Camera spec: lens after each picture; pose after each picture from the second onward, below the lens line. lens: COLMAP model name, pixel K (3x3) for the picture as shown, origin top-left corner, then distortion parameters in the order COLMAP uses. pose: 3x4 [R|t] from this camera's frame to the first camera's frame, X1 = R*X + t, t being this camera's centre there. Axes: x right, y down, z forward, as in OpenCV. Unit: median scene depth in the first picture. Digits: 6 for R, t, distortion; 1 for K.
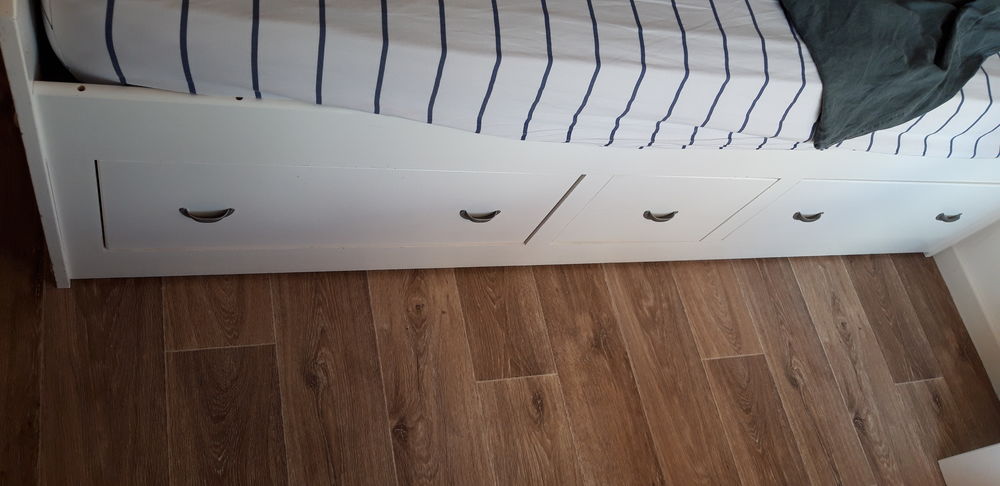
lens RADIAL K [[755.5, 0, 494.3], [0, 755.5, 242.2], [0, 0, 1]] dist [0.085020, -0.123970]
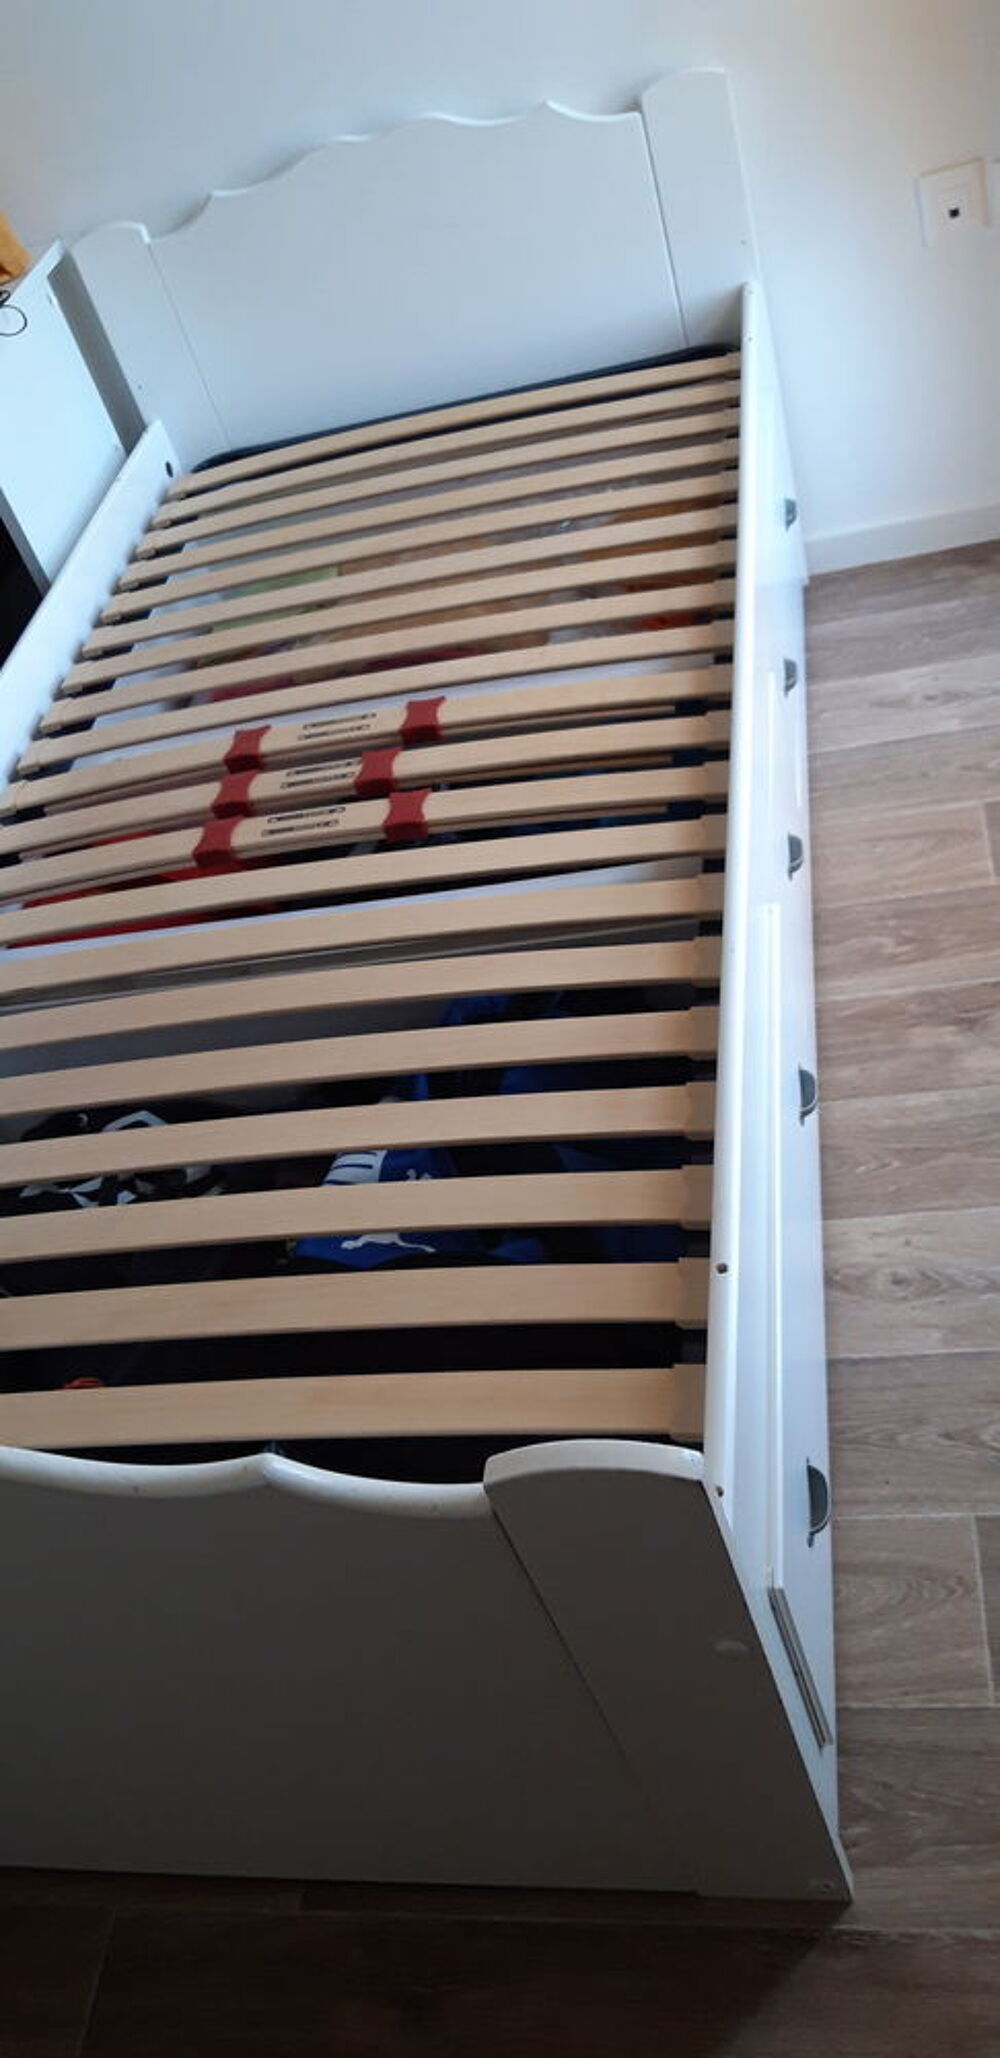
lens RADIAL K [[1554.8, 0, 500.6], [0, 1554.8, 1036.3], [0, 0, 1]] dist [0.085020, -0.123970]
pose [[0.202900, -0.920863, 0.332931, -0.347342], [0.972513, 0.229175, 0.041198, -0.261823], [-0.114237, 0.315421, 0.942051, -0.088326]]
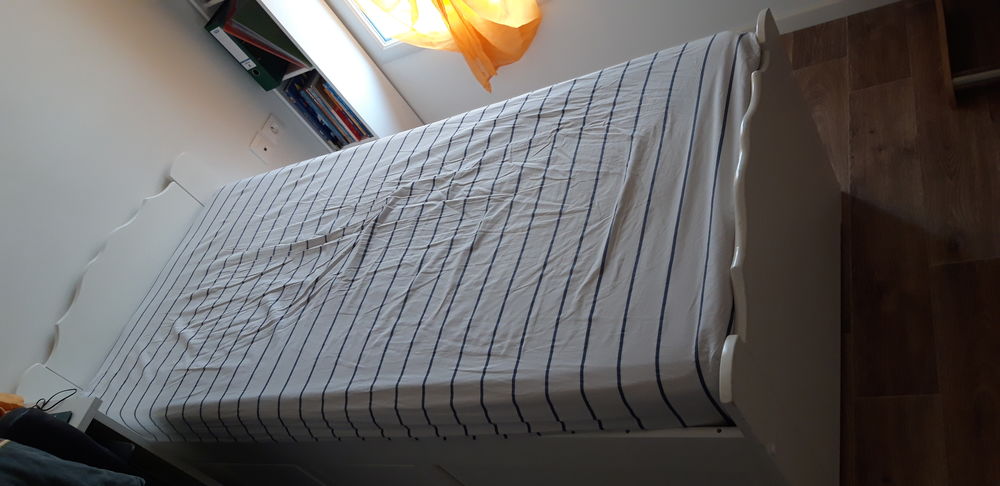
lens RADIAL K [[755.5, 0, 503.6], [0, 755.5, 243.5], [0, 0, 1]] dist [0.085020, -0.123970]
pose [[-0.877148, -0.258286, 0.404846, -0.496227], [0.479650, -0.430135, 0.764800, -1.321382], [-0.023399, 0.865027, 0.501179, 0.200596]]
